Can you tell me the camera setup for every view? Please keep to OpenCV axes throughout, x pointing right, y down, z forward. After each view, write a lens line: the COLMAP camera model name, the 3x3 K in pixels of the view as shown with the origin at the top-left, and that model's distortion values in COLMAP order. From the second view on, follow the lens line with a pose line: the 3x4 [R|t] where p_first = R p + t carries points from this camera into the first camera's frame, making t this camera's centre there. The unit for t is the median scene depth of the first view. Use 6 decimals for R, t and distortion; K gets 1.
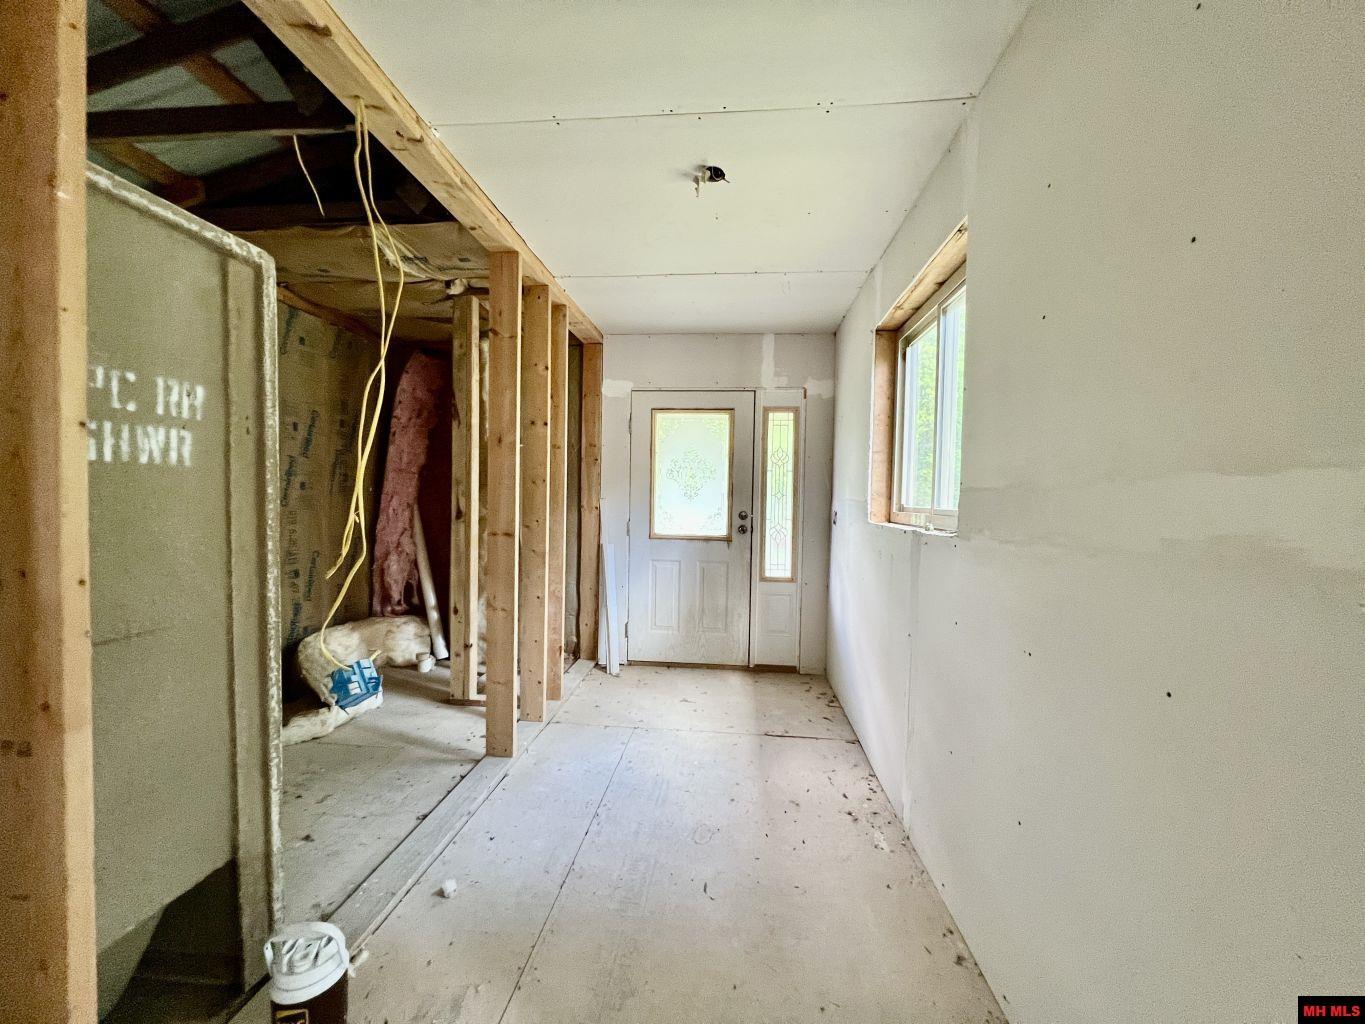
lens RADIAL K [[547.8, 0, 683.1], [0, 547.8, 512.8], [0, 0, 1]] dist [-0.003056, 0.001020]
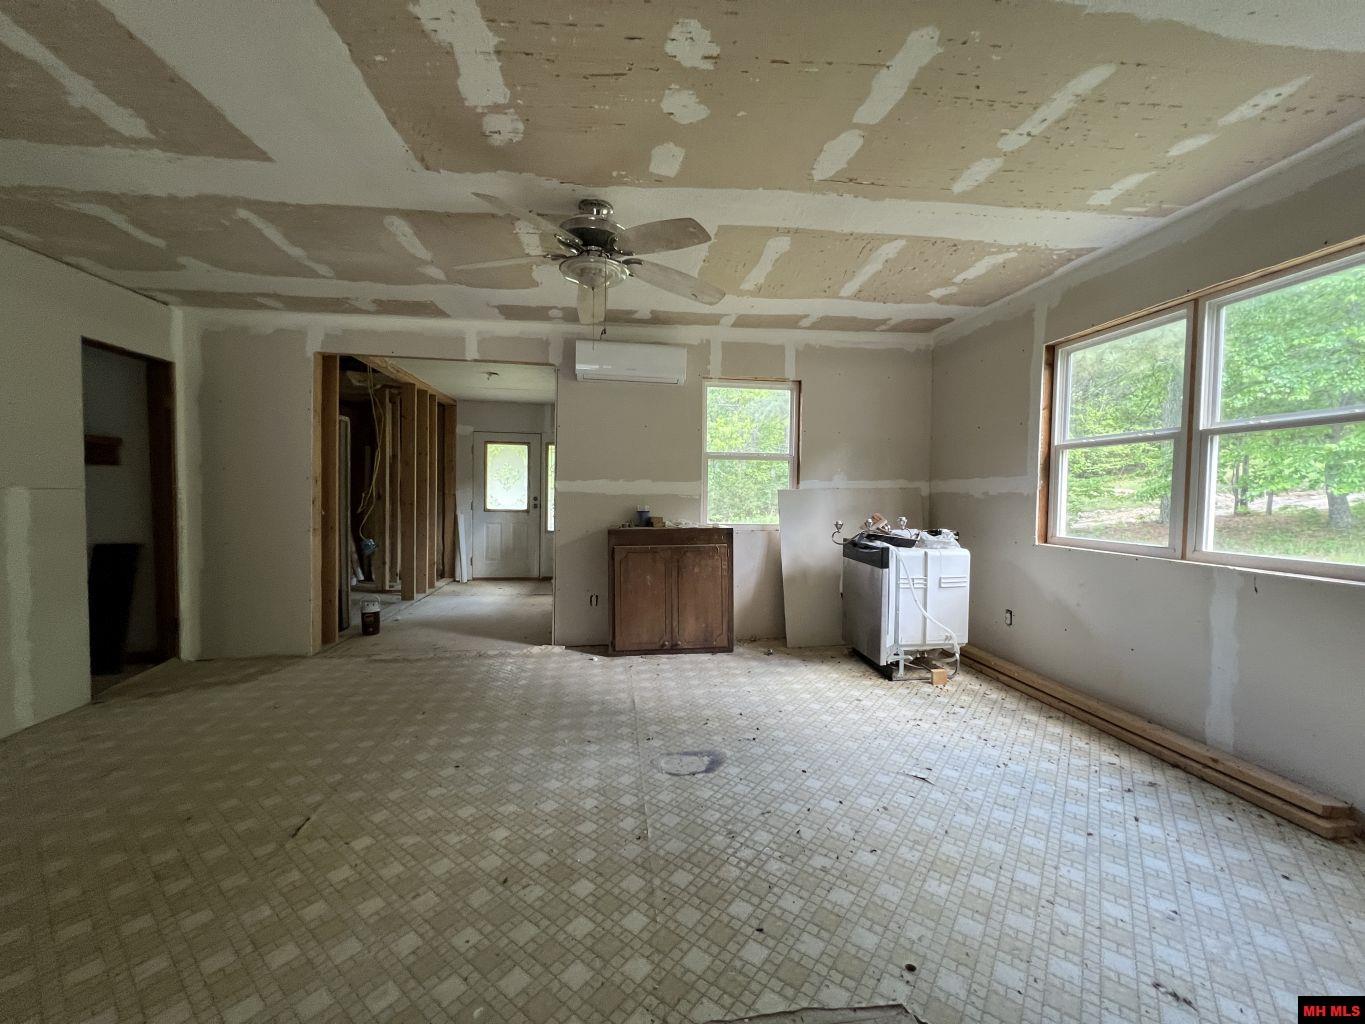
lens RADIAL K [[547.8, 0, 683.1], [0, 547.8, 512.8], [0, 0, 1]] dist [-0.003056, 0.001020]
pose [[0.970849, -0.006952, 0.239592, 0.149488], [0.005807, 0.999968, 0.005485, 0.046213], [-0.239623, -0.003934, 0.970858, -0.969304]]
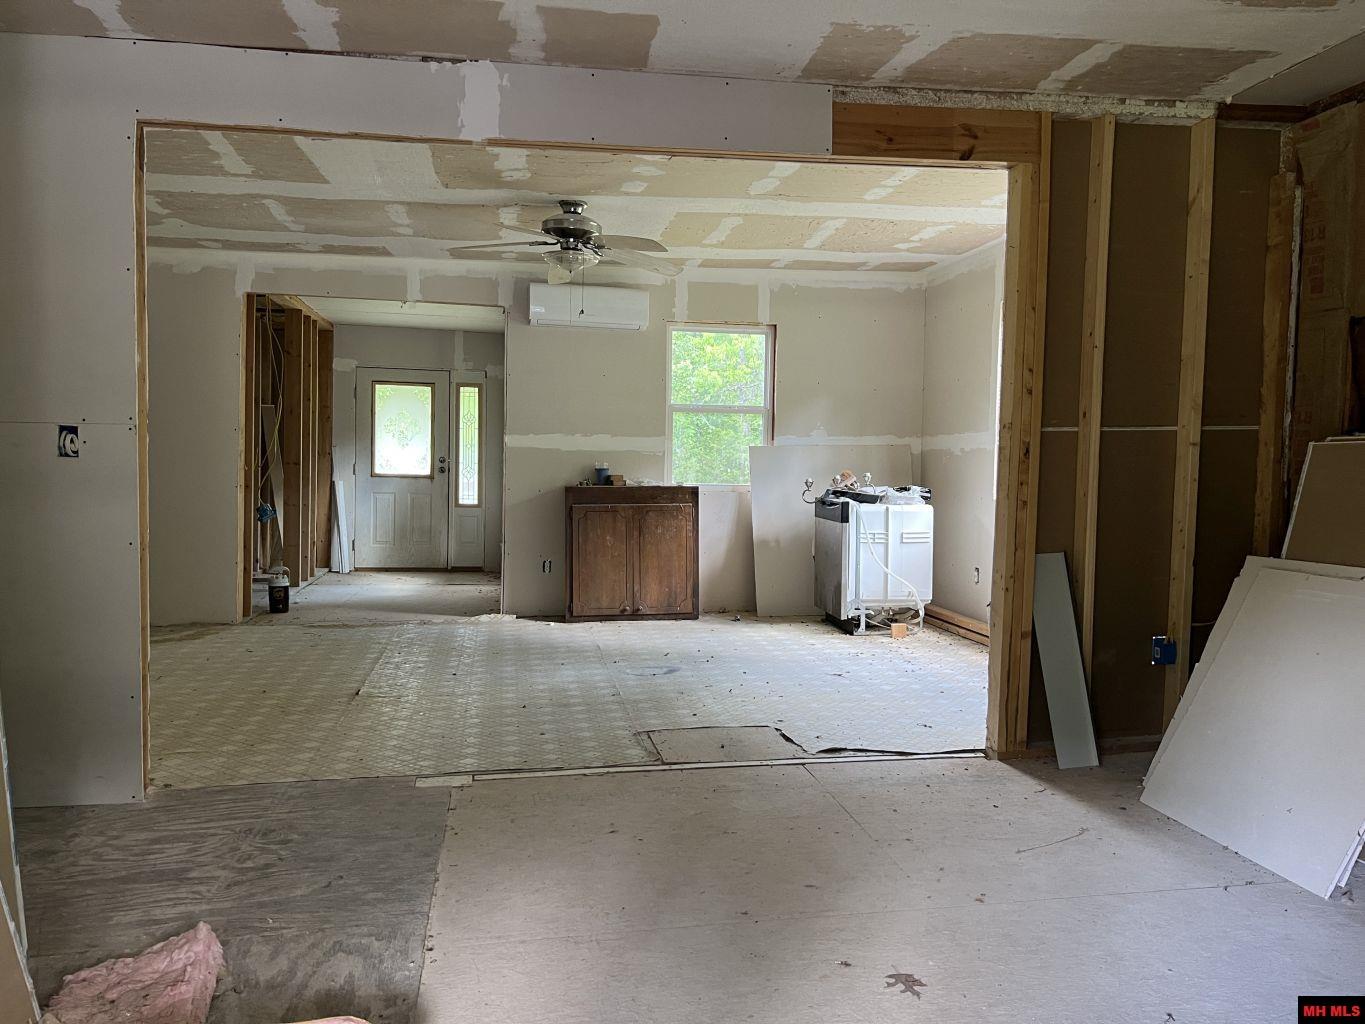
lens RADIAL K [[1143.2, 0, 682.5], [0, 1143.2, 512.0], [0, 0, 1]] dist [0.115153, -0.000202]
pose [[0.961399, -0.006018, 0.275091, -0.107900], [0.003202, 0.999938, 0.010685, 0.107682], [-0.275138, -0.009391, 0.961359, -1.974210]]
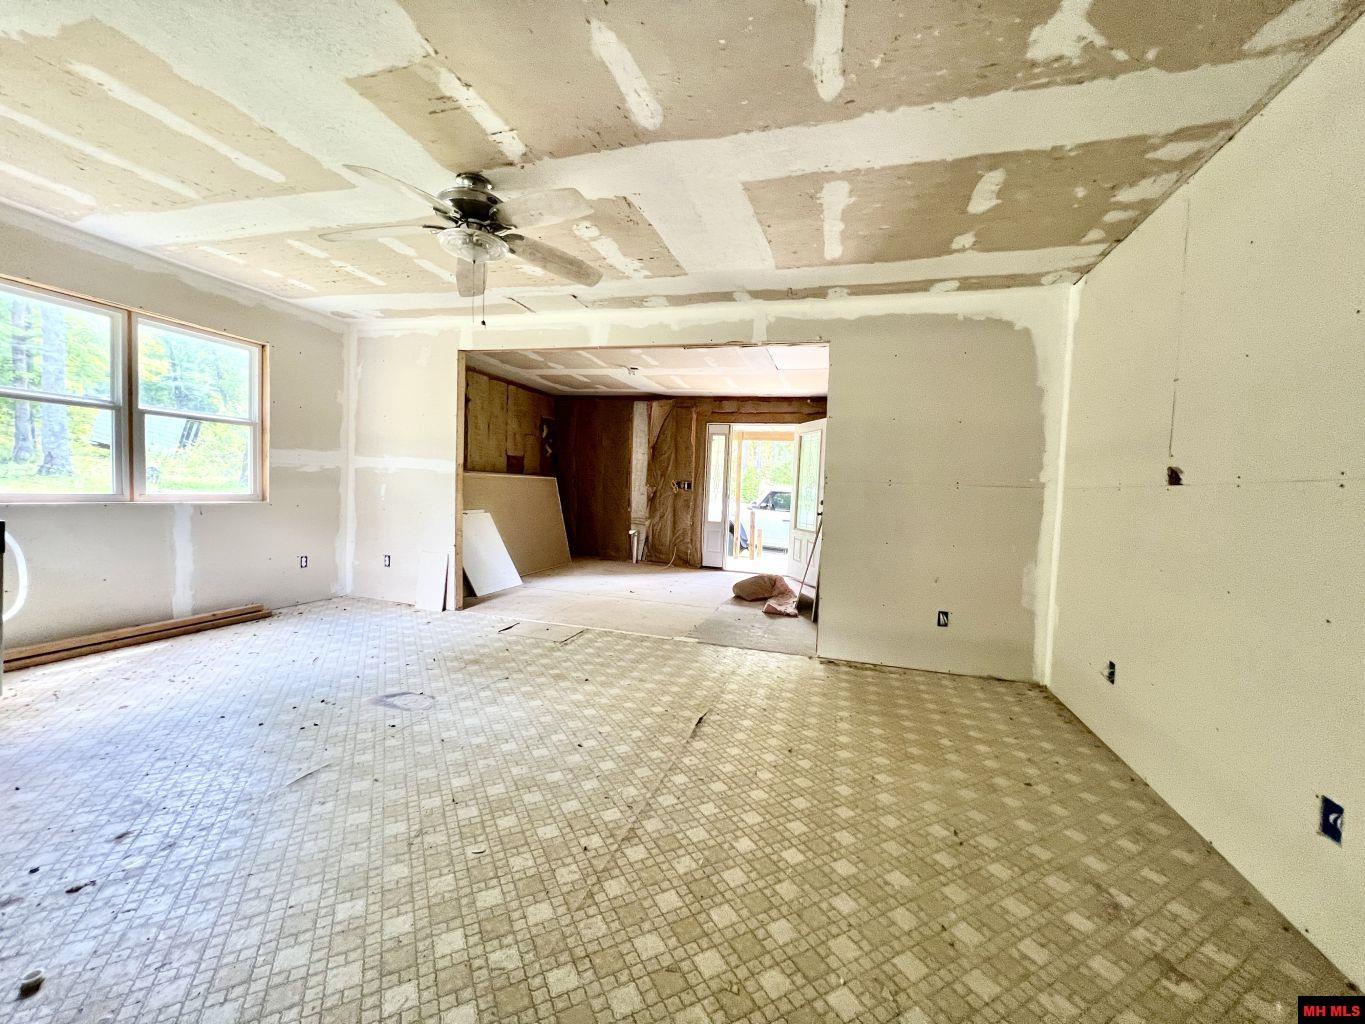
lens RADIAL K [[547.8, 0, 683.1], [0, 547.8, 512.8], [0, 0, 1]] dist [-0.003056, 0.001020]
pose [[-0.983389, -0.049765, 0.174557, -0.193662], [-0.036678, 0.996324, 0.077416, 0.022743], [-0.177768, 0.069727, -0.981599, 0.390017]]
